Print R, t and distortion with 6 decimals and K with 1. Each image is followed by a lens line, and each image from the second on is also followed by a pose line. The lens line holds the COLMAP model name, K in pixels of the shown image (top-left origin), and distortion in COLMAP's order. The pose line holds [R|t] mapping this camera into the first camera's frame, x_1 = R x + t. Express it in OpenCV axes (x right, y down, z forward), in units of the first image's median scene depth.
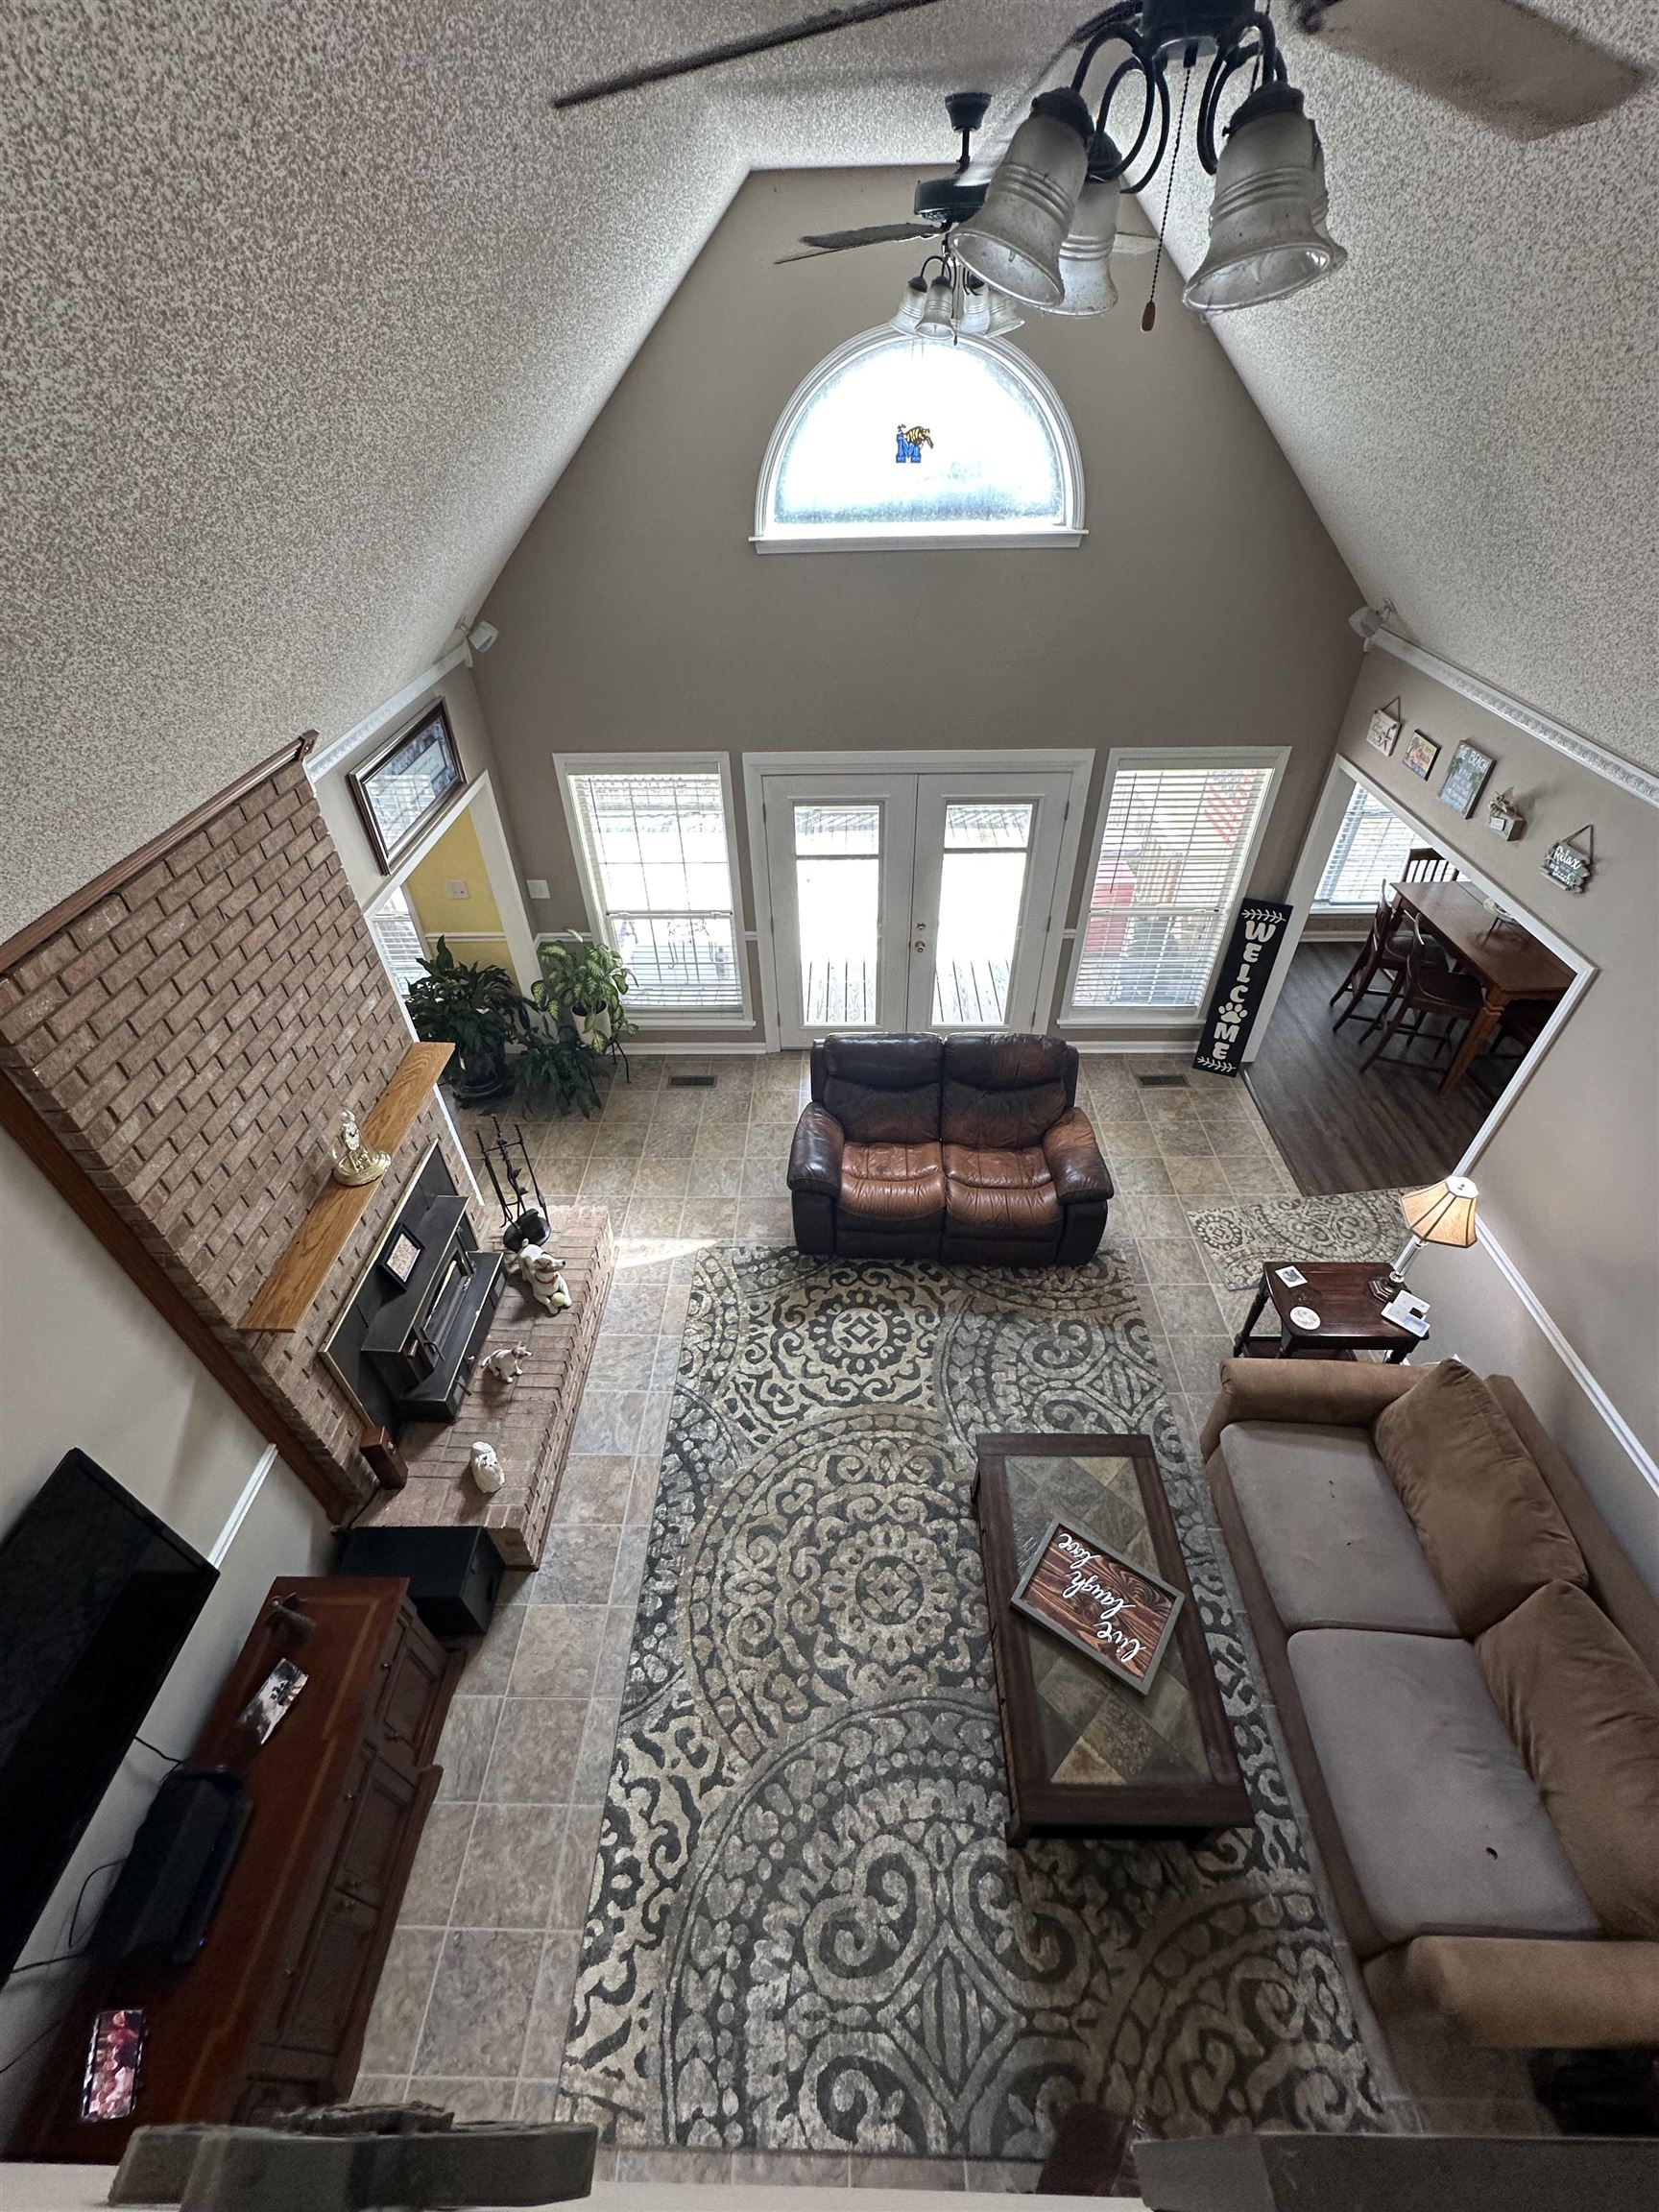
lens RADIAL K [[882.5, 0, 831.1], [0, 882.5, 1104.5], [0, 0, 1]] dist [-0.003736, 0.000033]
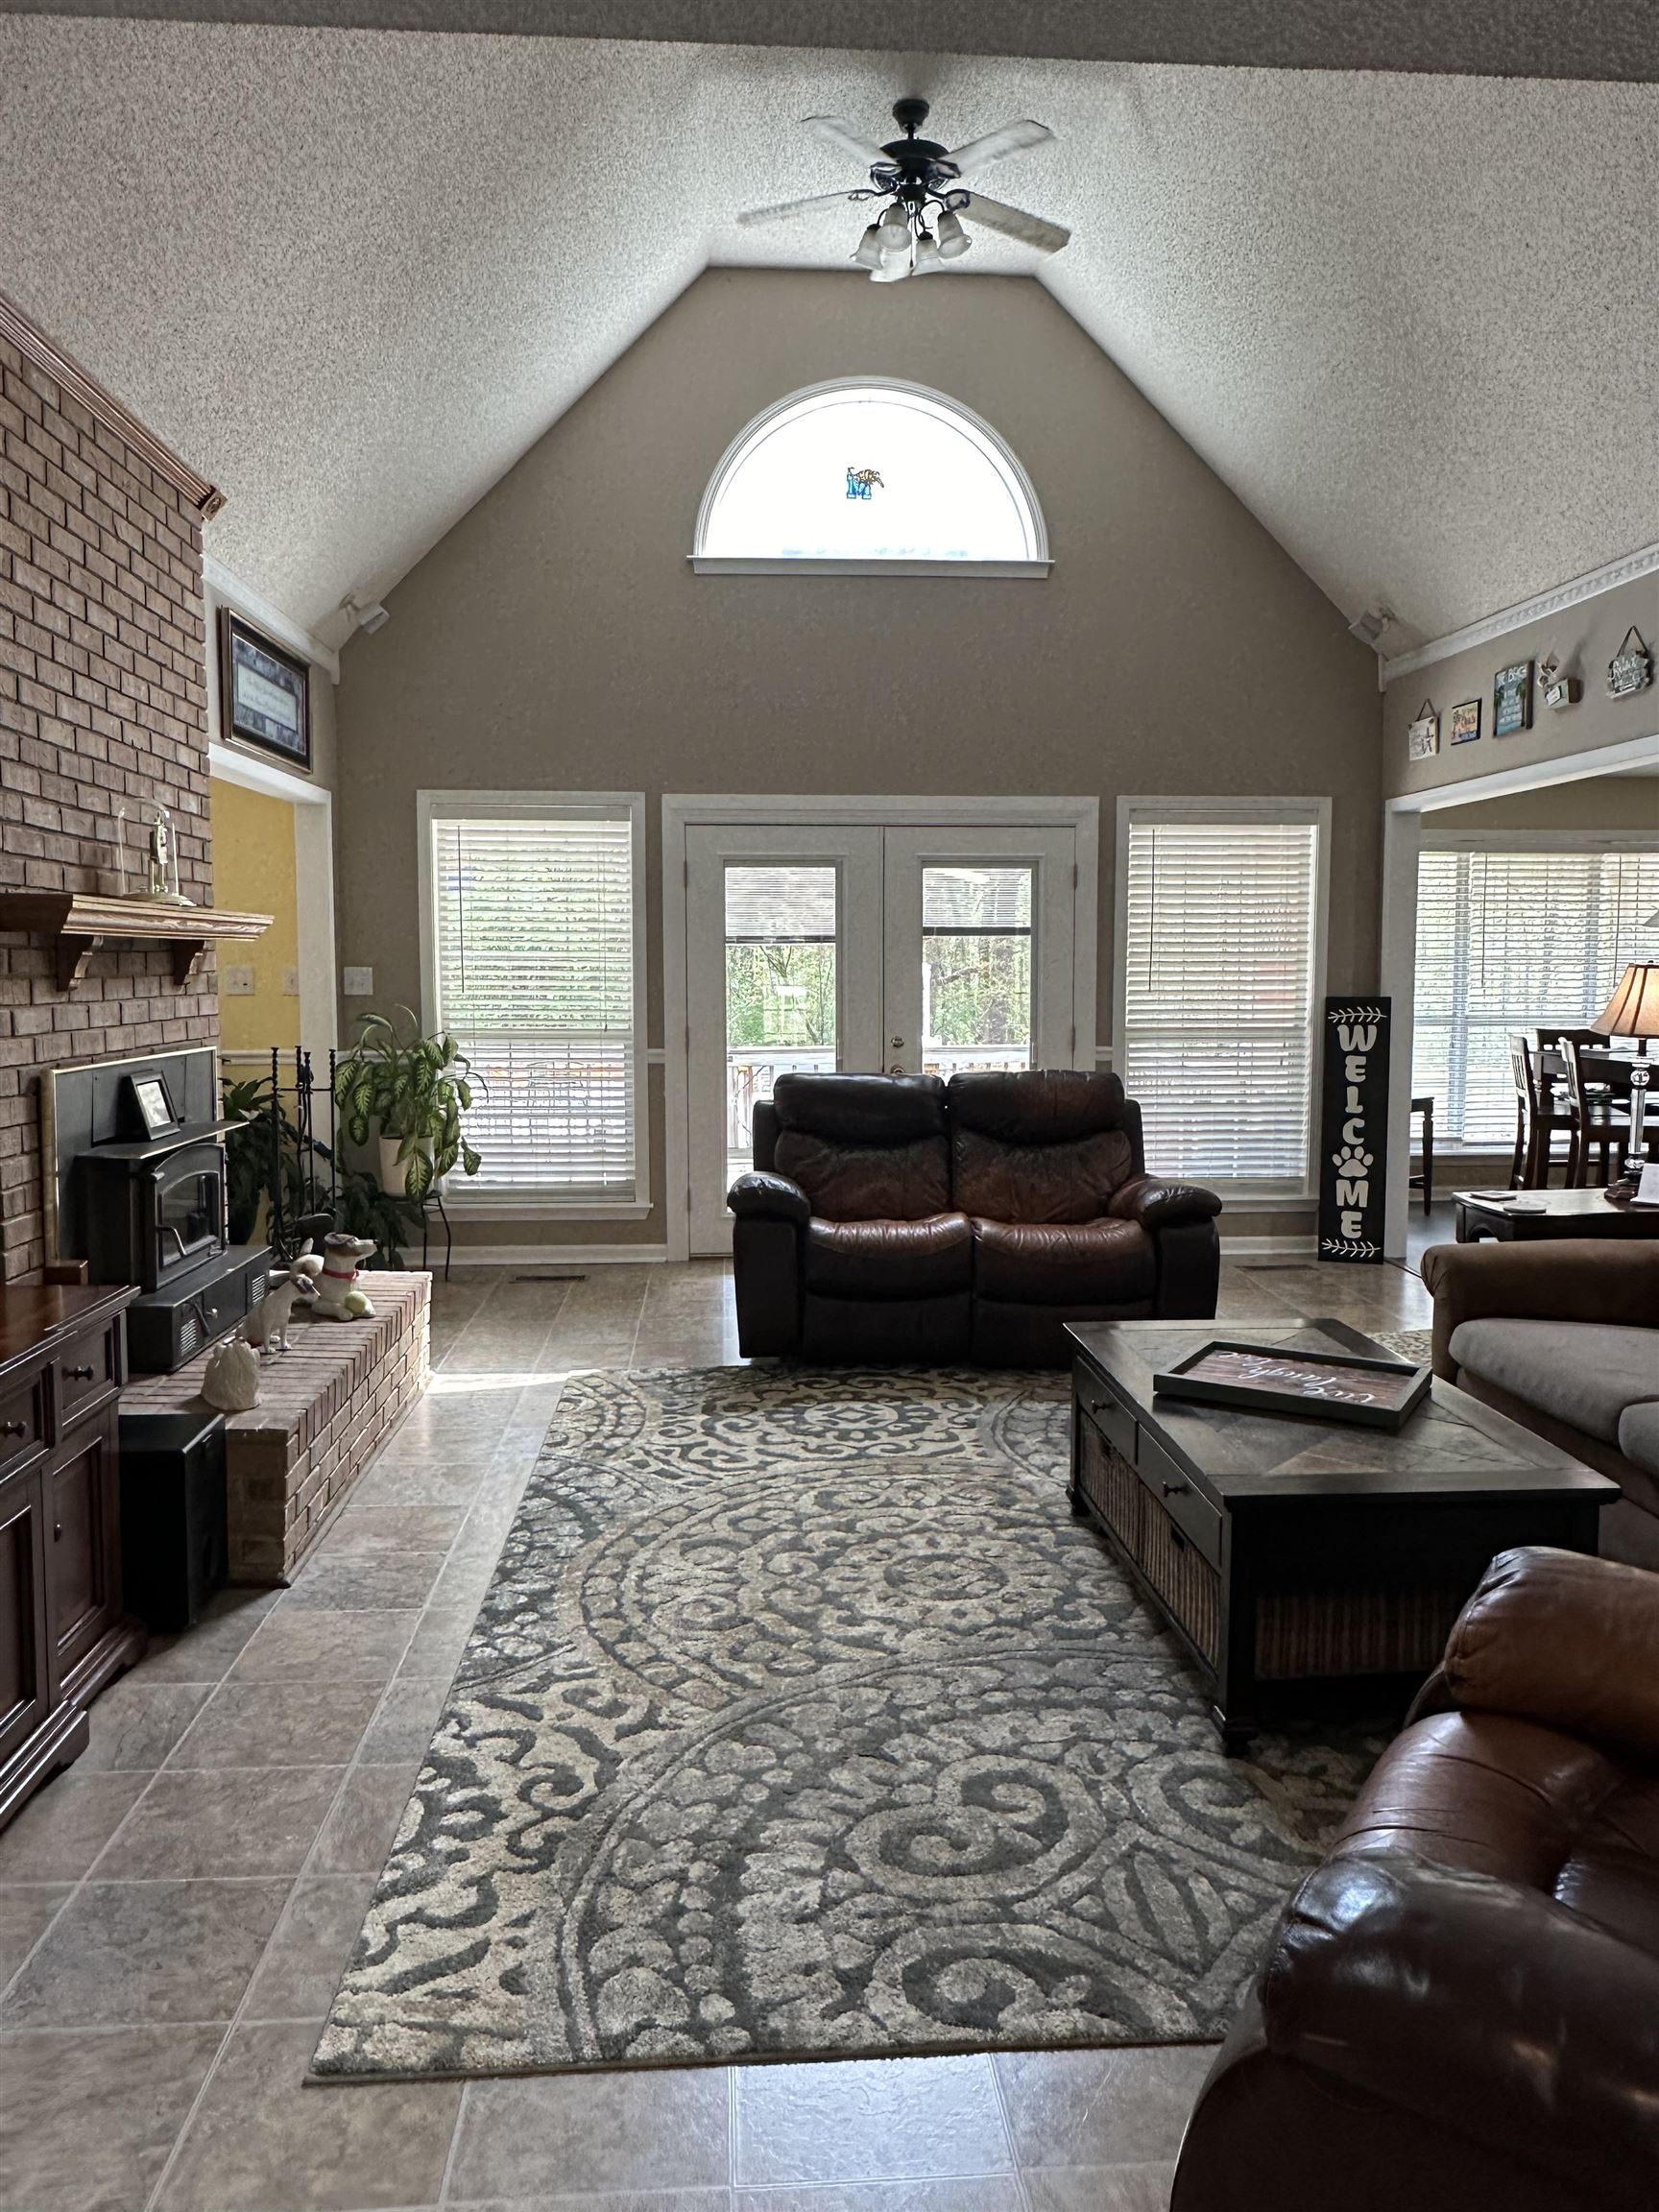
lens RADIAL K [[1524.8, 0, 828.5], [0, 1524.8, 1100.7], [0, 0, 1]] dist [-0.004337, -0.001113]
pose [[0.996309, 0.009096, 0.085359, -0.080623], [0.042530, 0.811448, -0.582876, 0.763137], [-0.074567, 0.584355, 0.808065, 0.053746]]
